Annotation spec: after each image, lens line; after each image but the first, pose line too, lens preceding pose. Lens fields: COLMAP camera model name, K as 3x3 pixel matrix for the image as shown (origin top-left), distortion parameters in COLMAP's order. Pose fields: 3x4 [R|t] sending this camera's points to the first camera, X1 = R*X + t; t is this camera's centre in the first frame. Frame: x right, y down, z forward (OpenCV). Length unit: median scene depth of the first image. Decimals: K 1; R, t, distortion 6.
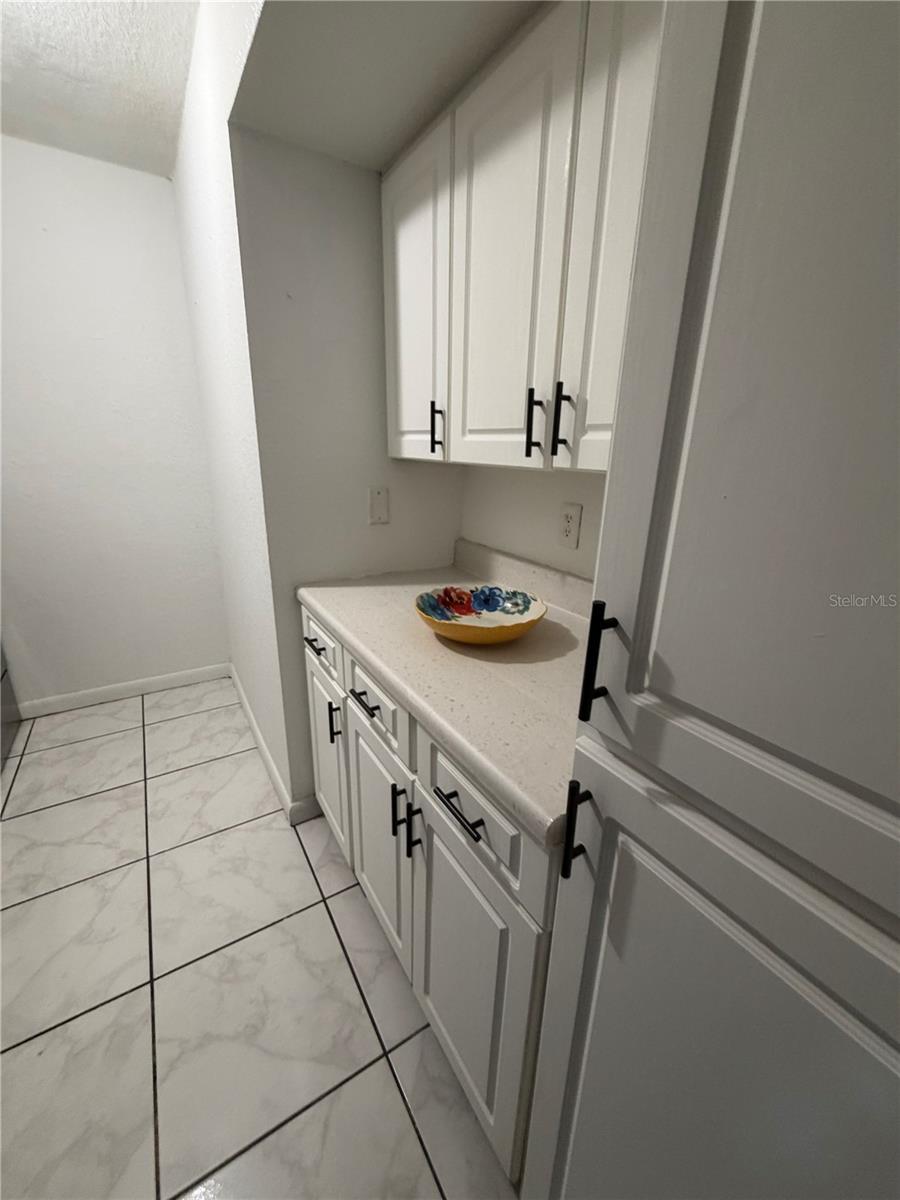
lens RADIAL K [[478.8, 0, 451.6], [0, 478.8, 596.7], [0, 0, 1]] dist [-0.000296, -0.000082]
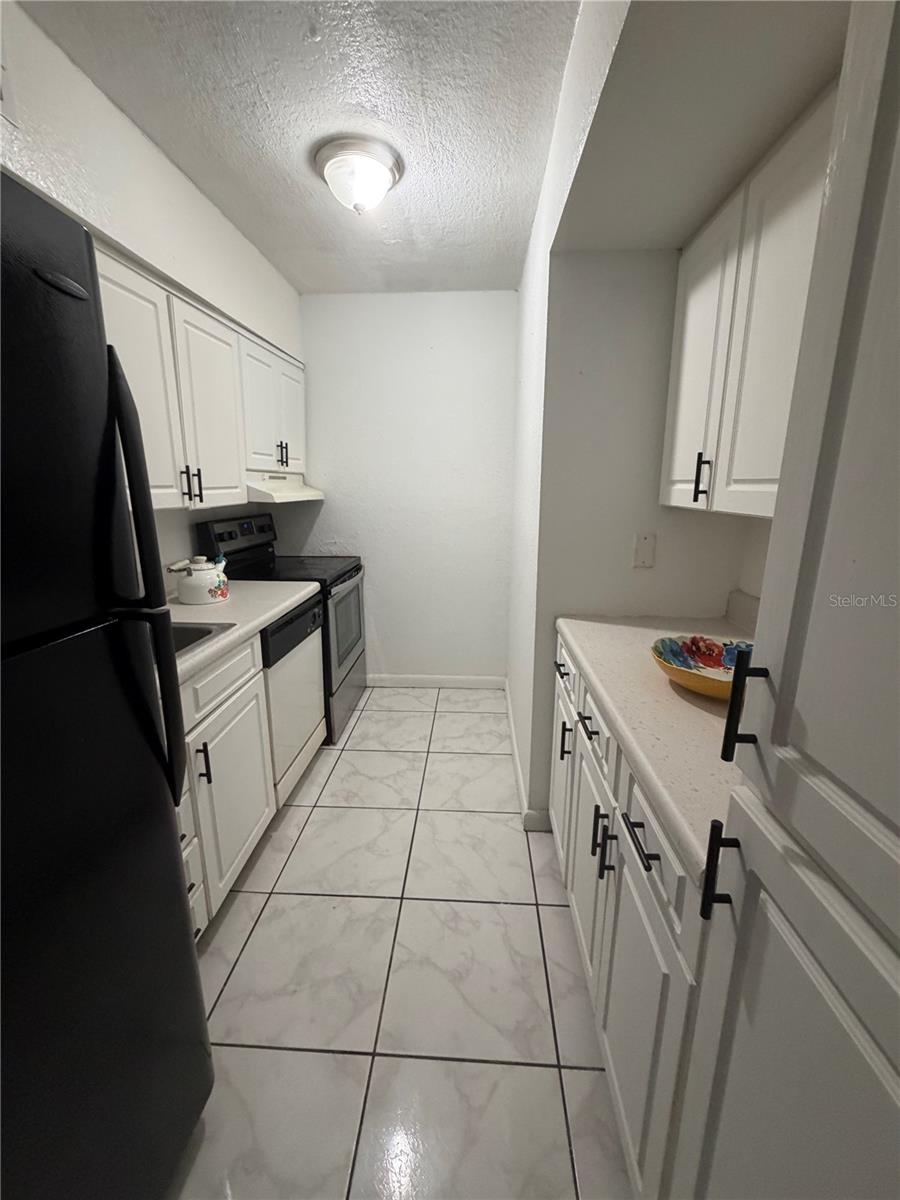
lens RADIAL K [[478.8, 0, 451.1], [0, 478.8, 598.1], [0, 0, 1]] dist [-0.000296, -0.000082]
pose [[0.818343, 0.110963, -0.563916, 0.126721], [-0.155122, 0.987415, -0.030813, 0.011258], [0.553400, 0.112691, 0.825257, -0.095512]]
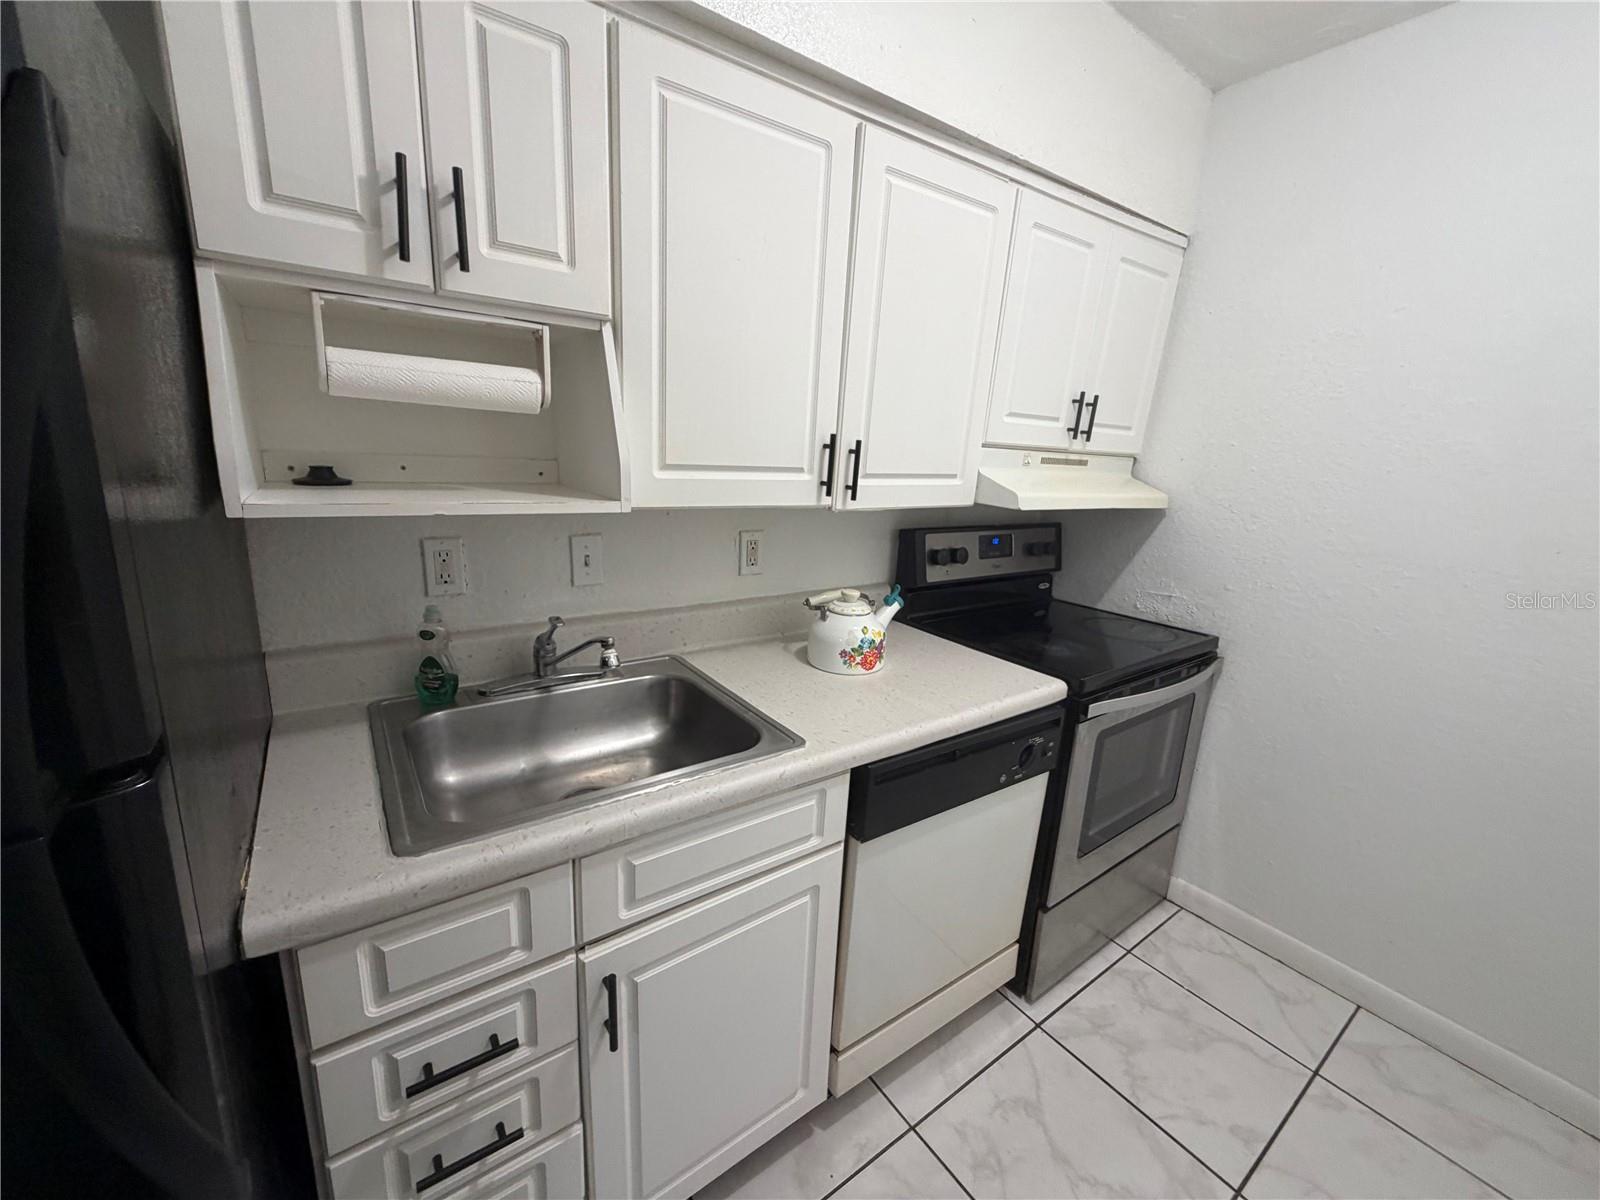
lens RADIAL K [[638.4, 0, 791.7], [0, 638.4, 599.8], [0, 0, 1]] dist [-0.000296, -0.000082]
pose [[0.060419, 0.210398, -0.975747, -0.254182], [-0.343494, 0.922212, 0.177585, -0.200641], [0.937210, 0.324433, 0.127989, 0.462574]]
